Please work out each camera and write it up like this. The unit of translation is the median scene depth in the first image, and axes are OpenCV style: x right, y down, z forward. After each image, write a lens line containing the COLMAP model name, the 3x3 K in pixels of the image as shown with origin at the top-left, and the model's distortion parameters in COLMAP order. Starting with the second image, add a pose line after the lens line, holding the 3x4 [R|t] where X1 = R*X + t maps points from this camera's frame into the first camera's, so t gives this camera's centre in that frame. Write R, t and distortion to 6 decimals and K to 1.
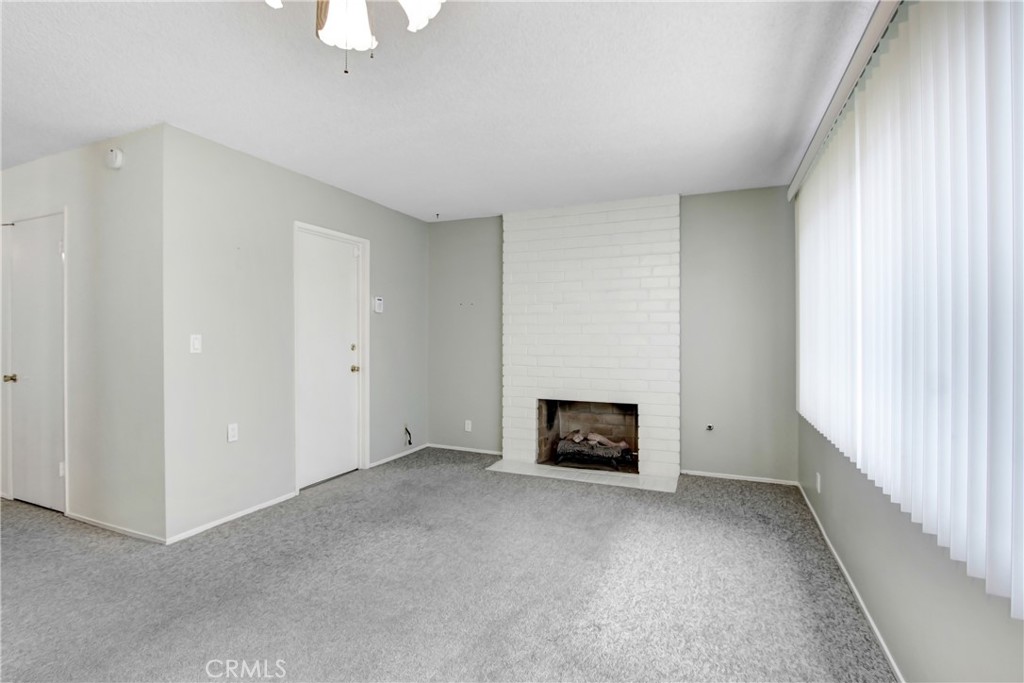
lens RADIAL K [[483.2, 0, 511.0], [0, 483.2, 338.1], [0, 0, 1]] dist [-0.015870, 0.000567]
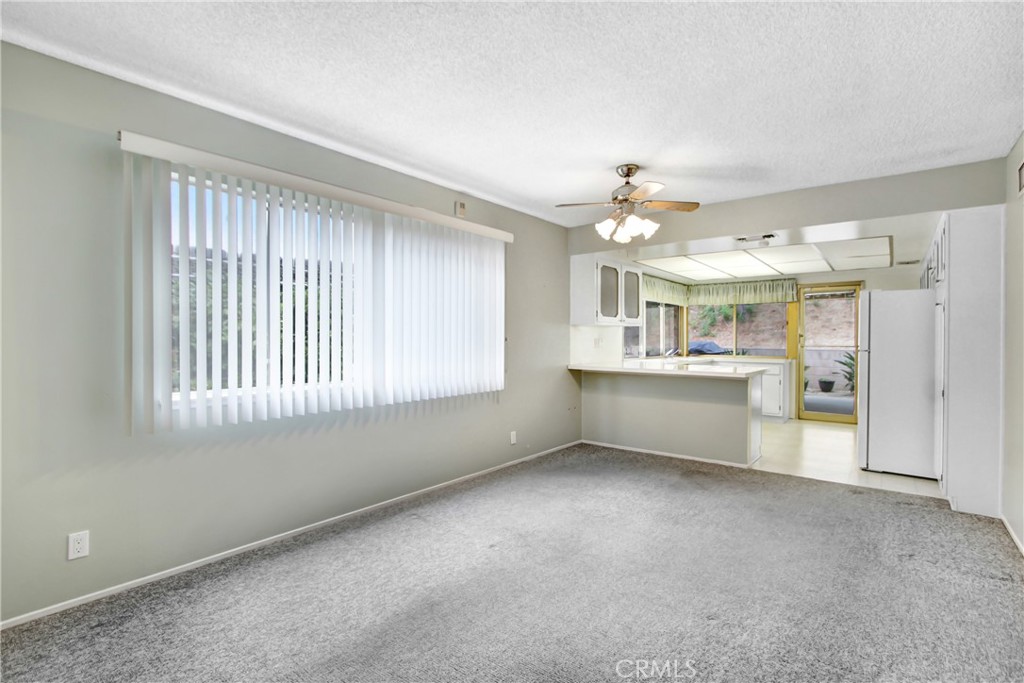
lens RADIAL K [[483.2, 0, 511.0], [0, 483.2, 338.1], [0, 0, 1]] dist [-0.015870, 0.000567]
pose [[-0.961925, -0.002302, 0.273305, -0.175411], [0.000134, 0.999960, 0.008891, -0.011466], [-0.273315, 0.008589, -0.961886, 1.594504]]
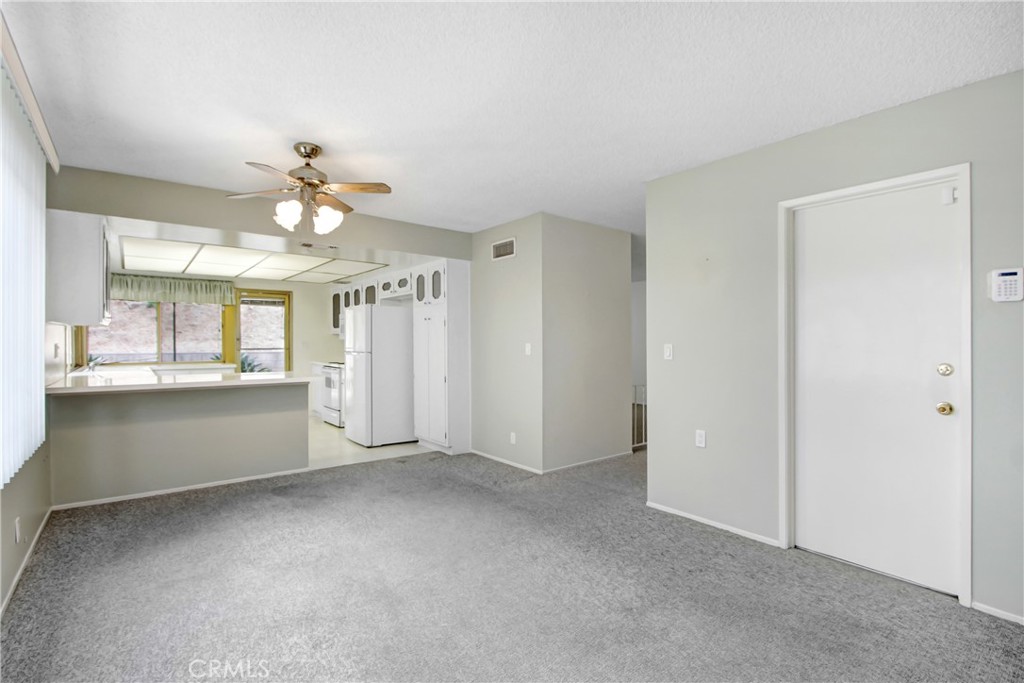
lens RADIAL K [[483.2, 0, 511.0], [0, 483.2, 338.1], [0, 0, 1]] dist [-0.015870, 0.000567]
pose [[-0.472921, -0.006287, -0.881082, 0.584441], [-0.009489, 0.999953, -0.002042, -0.016099], [0.881054, 0.007395, -0.472959, 1.230414]]
